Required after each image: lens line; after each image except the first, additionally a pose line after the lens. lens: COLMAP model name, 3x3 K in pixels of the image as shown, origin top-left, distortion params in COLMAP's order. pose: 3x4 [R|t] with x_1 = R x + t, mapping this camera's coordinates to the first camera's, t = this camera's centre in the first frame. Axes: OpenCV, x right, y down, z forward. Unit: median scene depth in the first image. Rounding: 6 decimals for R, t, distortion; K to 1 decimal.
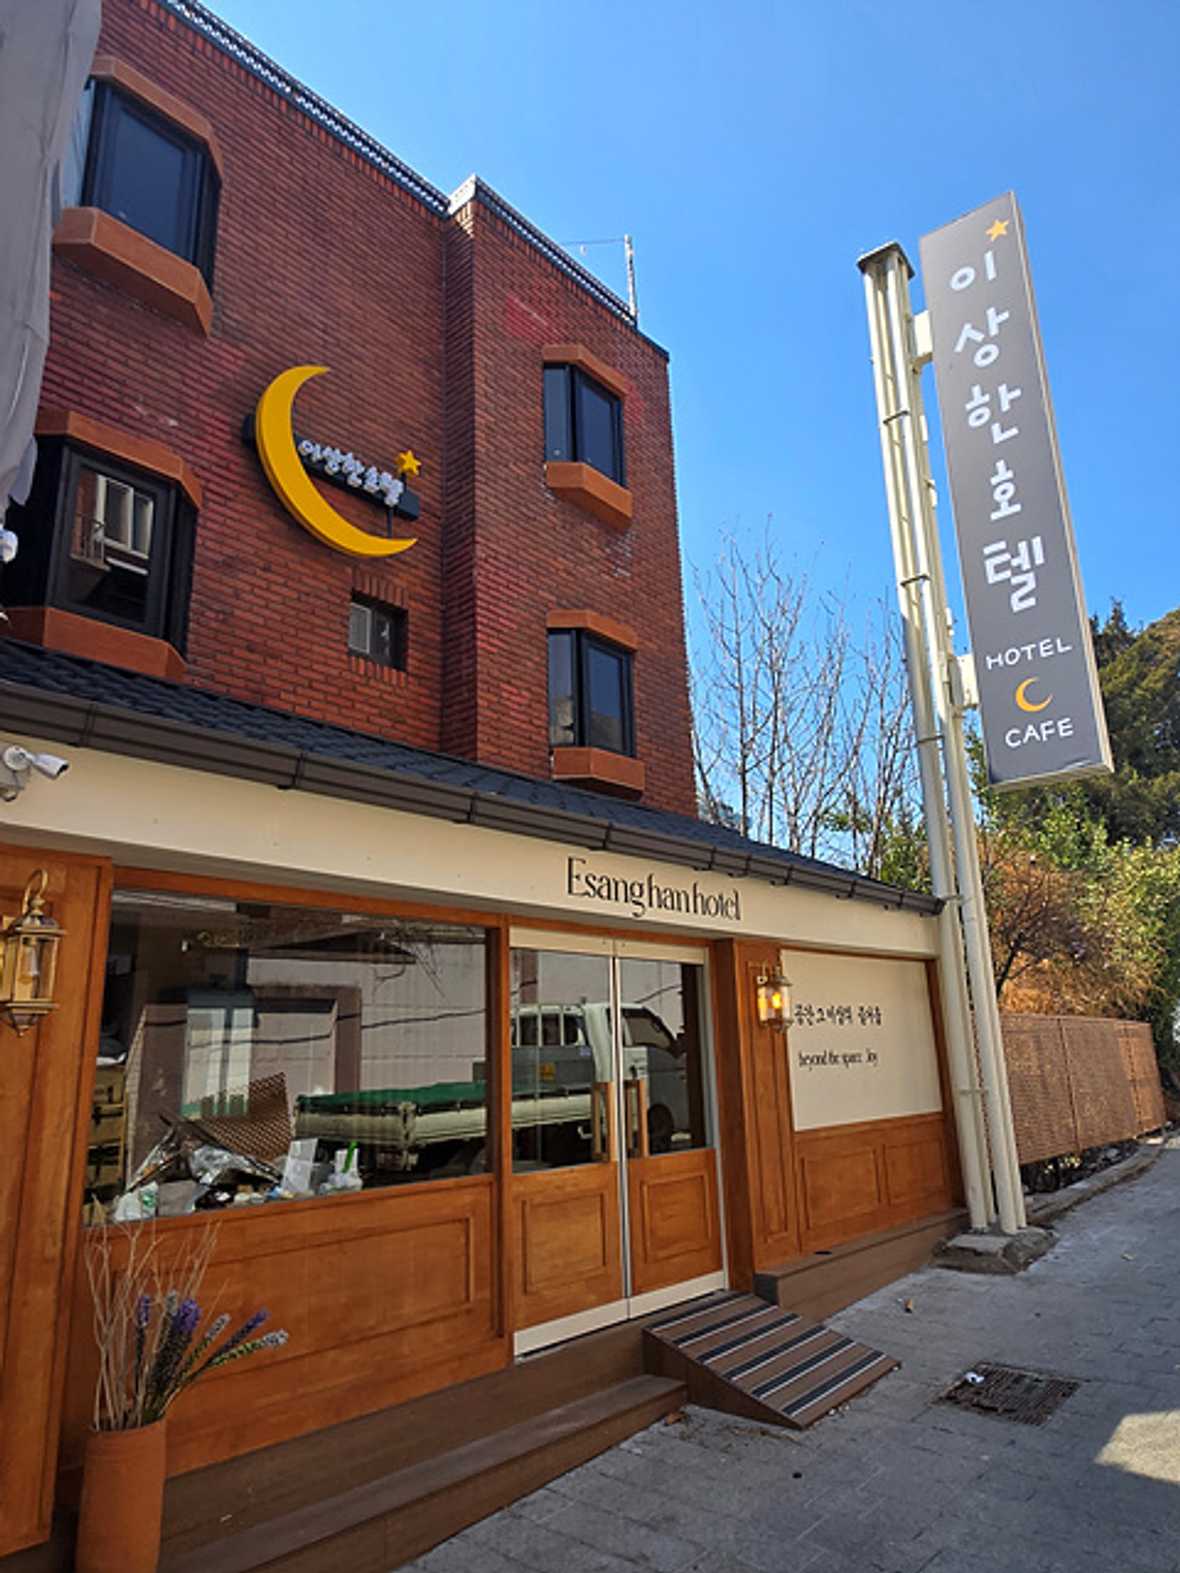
lens RADIAL K [[992.1, 0, 614.7], [0, 992.1, 801.1], [0, 0, 1]] dist [0.009521, -0.010548]
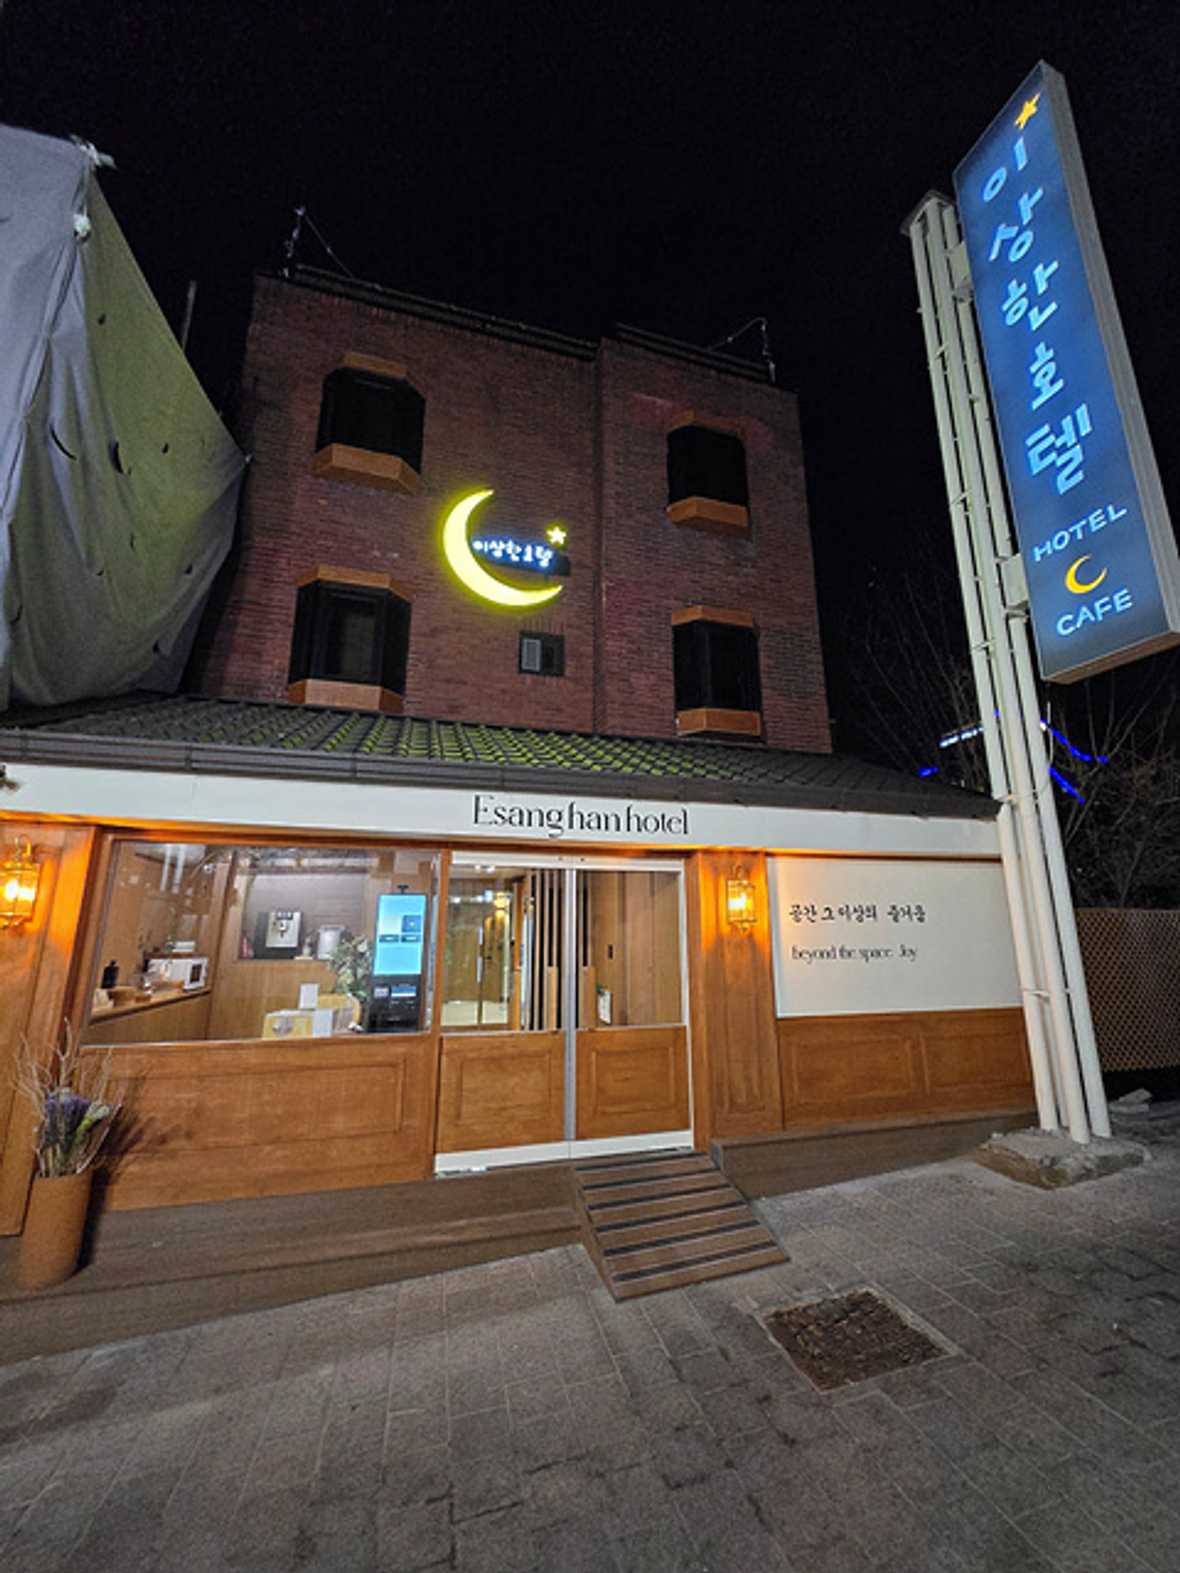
lens RADIAL K [[617.0, 0, 595.1], [0, 617.0, 790.5], [0, 0, 1]] dist [-0.000953, -0.002506]
pose [[0.843515, -0.093083, -0.528978, 0.326034], [0.113217, 0.993554, 0.005705, 0.040478], [0.525037, -0.064702, 0.848617, 0.257237]]
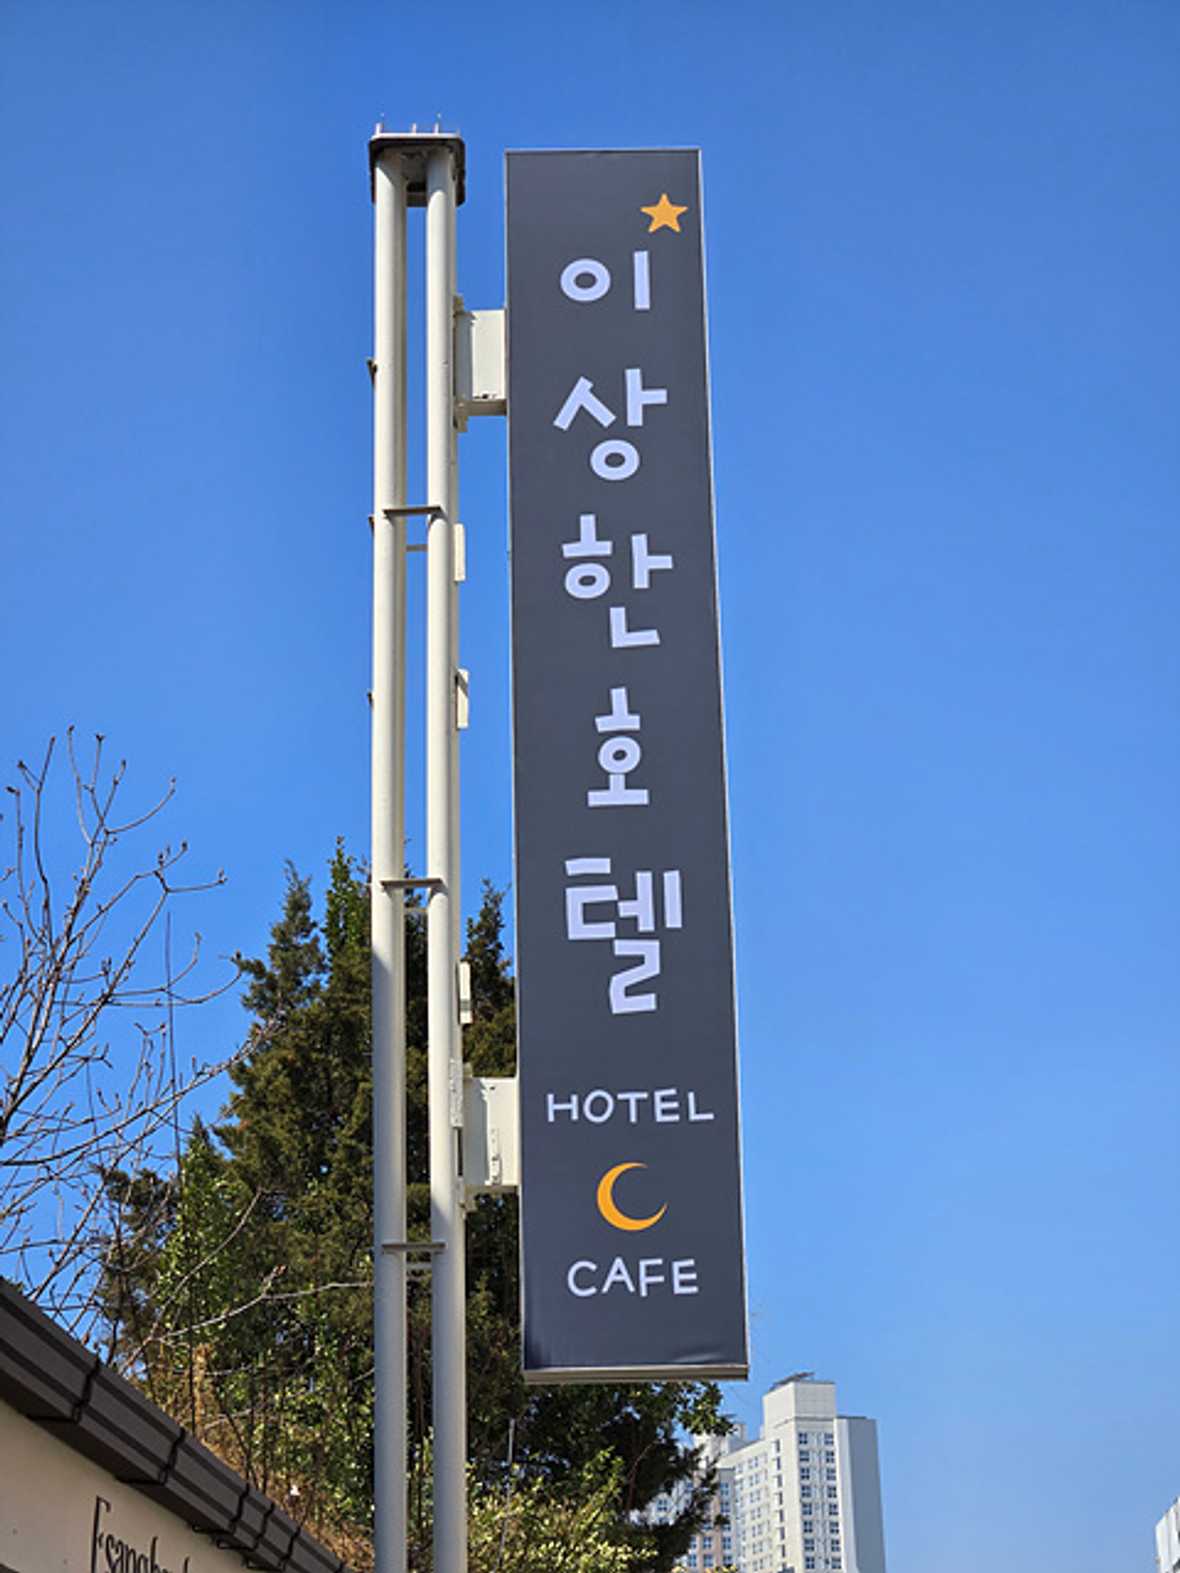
lens RADIAL K [[3043.2, 0, 666.1], [0, 3043.2, 771.6], [0, 0, 1]] dist [-0.121600, 0.000000]
pose [[0.783891, 0.237840, 0.573539, -0.466467], [-0.154235, 0.969361, -0.191181, -0.028487], [-0.601437, 0.061405, 0.796557, -0.197686]]
